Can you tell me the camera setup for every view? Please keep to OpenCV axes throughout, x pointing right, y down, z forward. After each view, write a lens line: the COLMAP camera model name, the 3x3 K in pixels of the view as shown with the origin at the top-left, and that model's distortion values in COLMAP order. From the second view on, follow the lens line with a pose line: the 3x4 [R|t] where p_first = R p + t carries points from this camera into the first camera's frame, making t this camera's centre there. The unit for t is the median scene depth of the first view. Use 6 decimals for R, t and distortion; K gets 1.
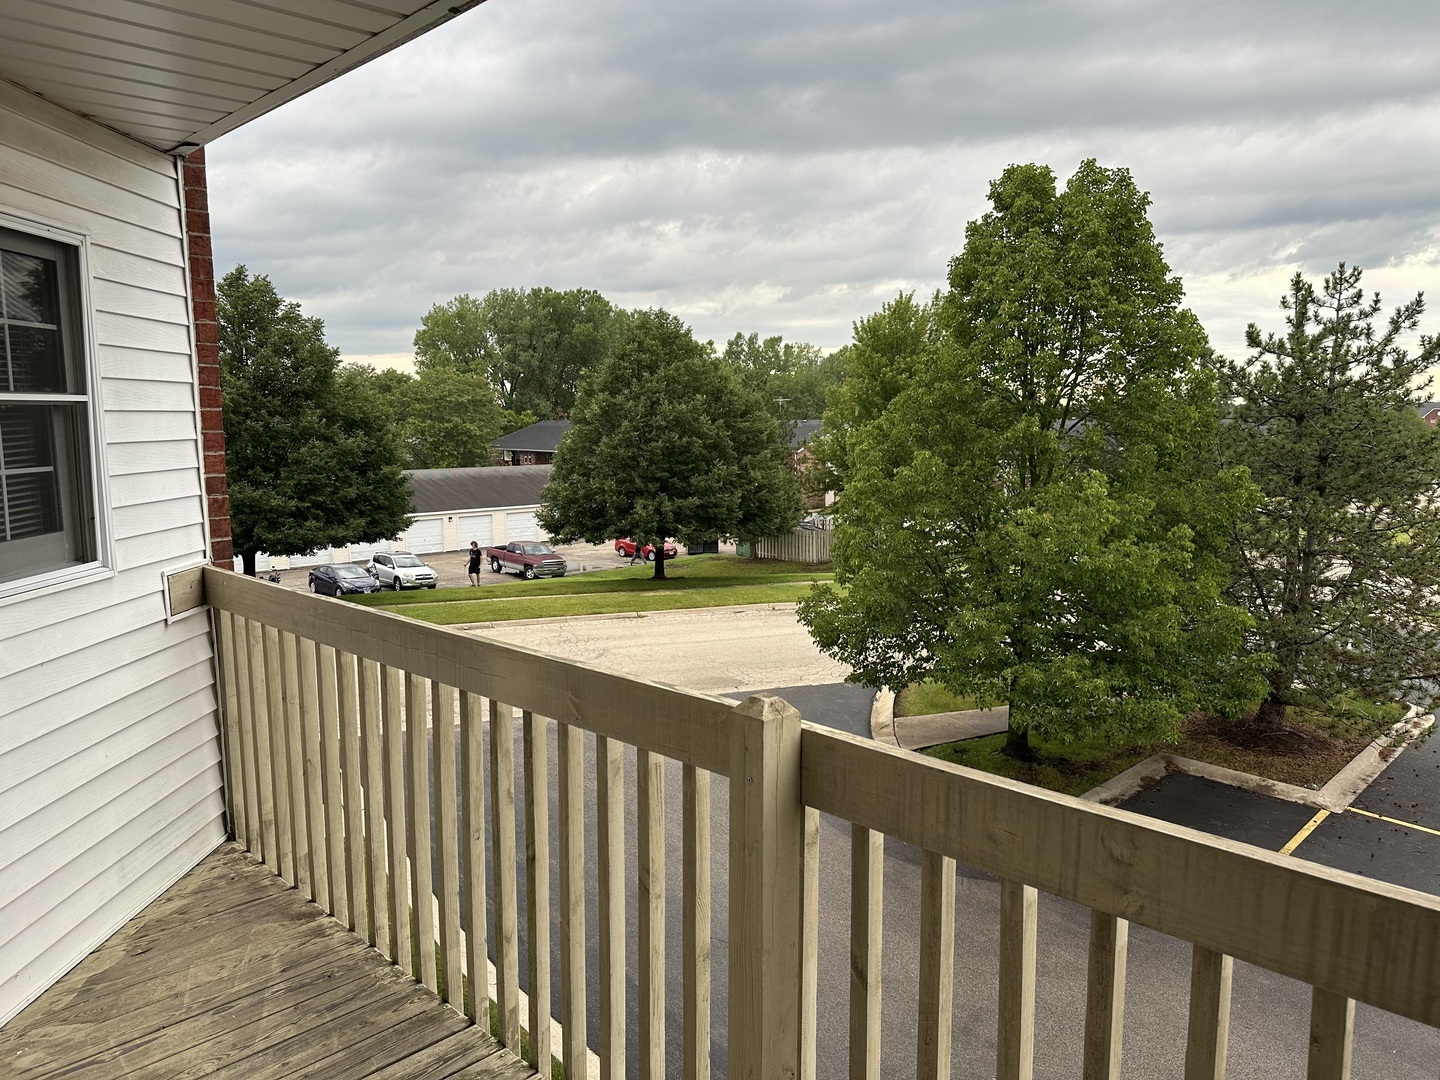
lens RADIAL K [[1013.3, 0, 711.0], [0, 1013.3, 549.1], [0, 0, 1]] dist [0.018686, -0.026211]
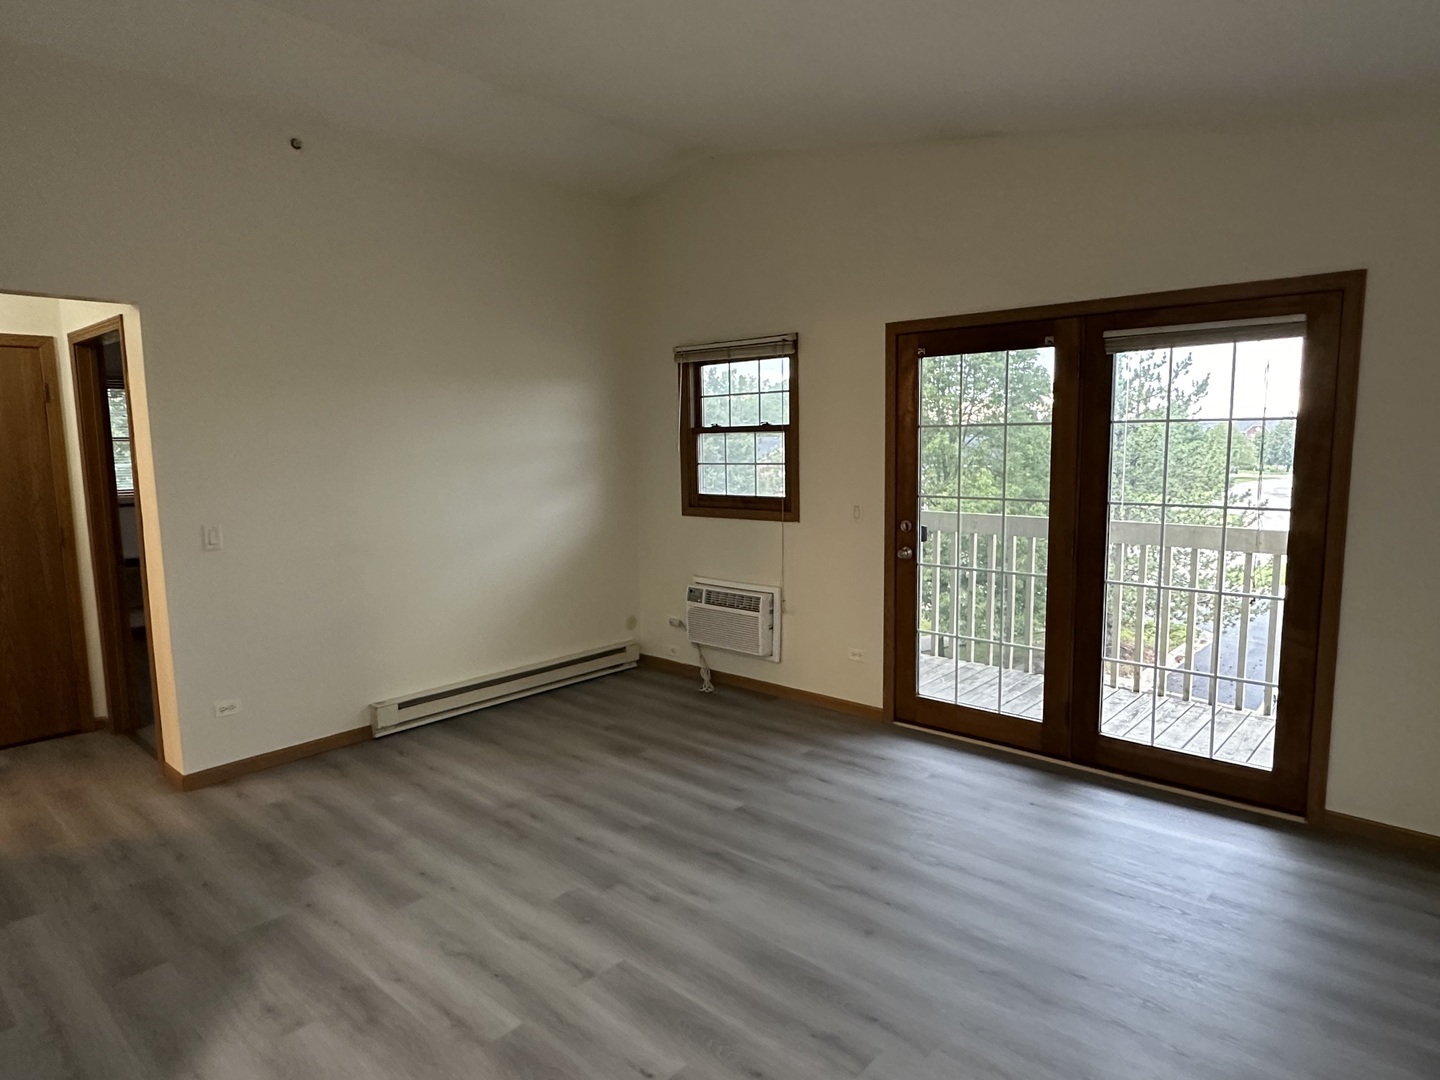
lens RADIAL K [[862.3, 0, 730.2], [0, 862.3, 532.8], [0, 0, 1]] dist [-0.002217, 0.001890]
pose [[0.997676, -0.015000, 0.066469, -0.083310], [0.016107, 0.999740, -0.016151, 0.029671], [-0.066209, 0.017184, 0.997658, -0.242517]]
